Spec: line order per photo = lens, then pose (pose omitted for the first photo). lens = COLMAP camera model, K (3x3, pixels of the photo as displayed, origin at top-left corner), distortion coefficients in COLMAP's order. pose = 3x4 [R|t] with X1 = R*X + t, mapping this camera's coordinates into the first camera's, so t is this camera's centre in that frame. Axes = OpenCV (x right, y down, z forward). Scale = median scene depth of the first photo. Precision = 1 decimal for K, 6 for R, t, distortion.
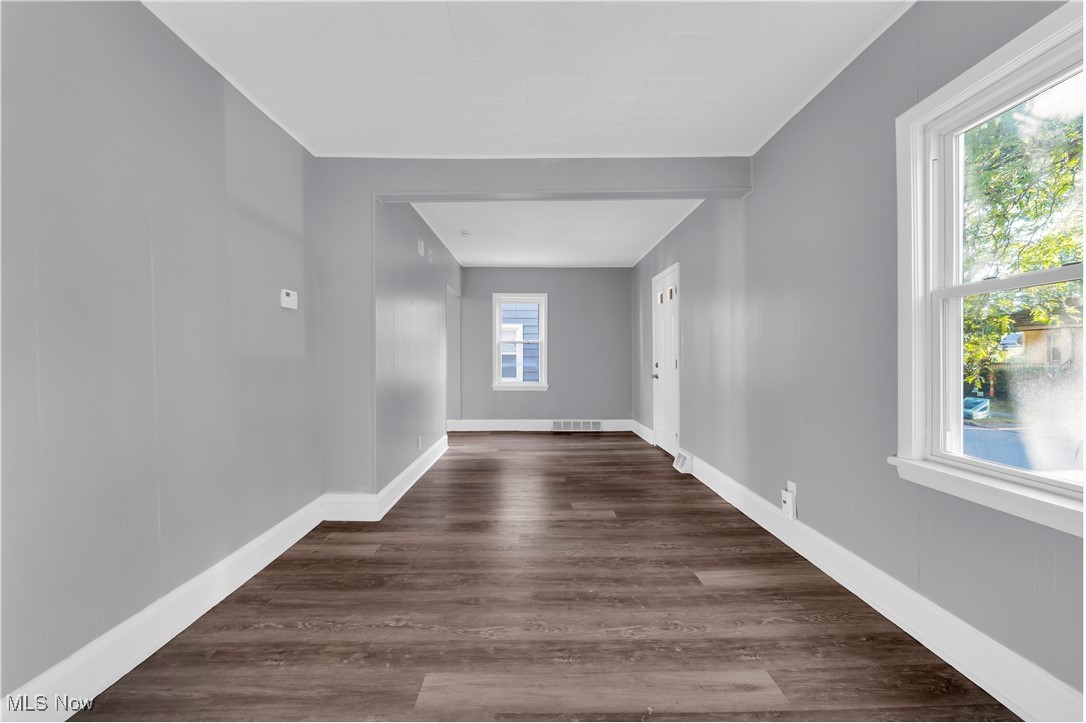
lens RADIAL K [[435.2, 0, 541.8], [0, 435.2, 358.2], [0, 0, 1]] dist [-0.002648, 0.000009]
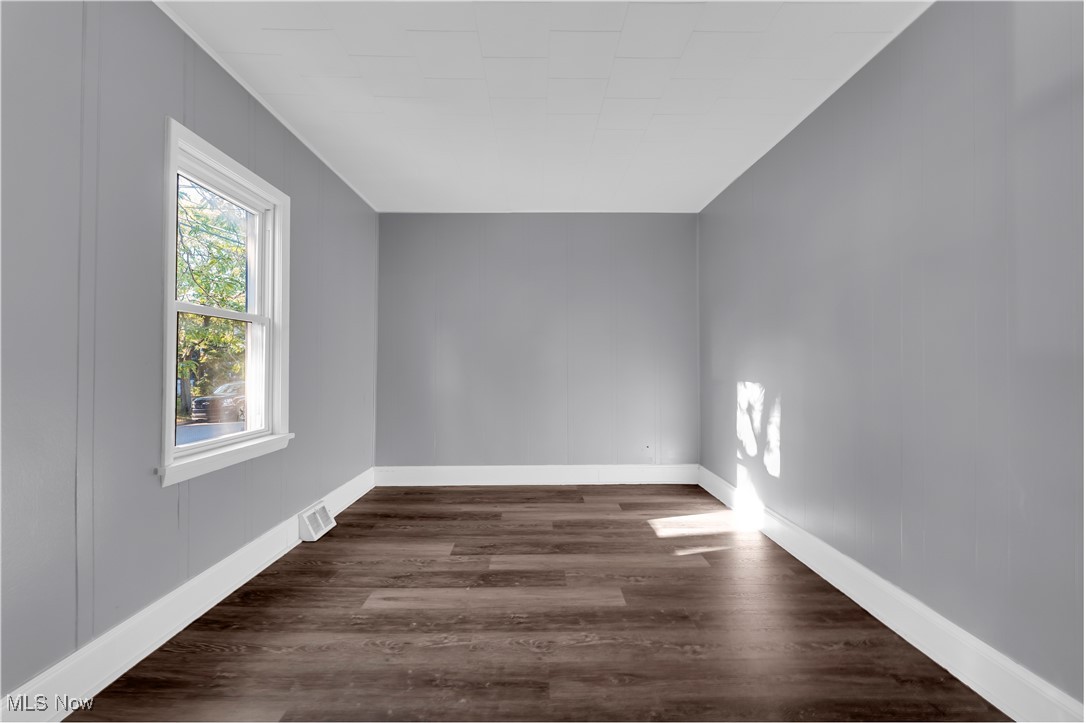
lens RADIAL K [[435.2, 0, 546.5], [0, 435.2, 355.7], [0, 0, 1]] dist [-0.002648, 0.000009]
pose [[-0.999946, 0.004206, -0.009507, -0.016720], [0.004407, 0.999765, -0.021209, 0.008365], [0.009415, -0.021249, -0.999730, 2.067167]]
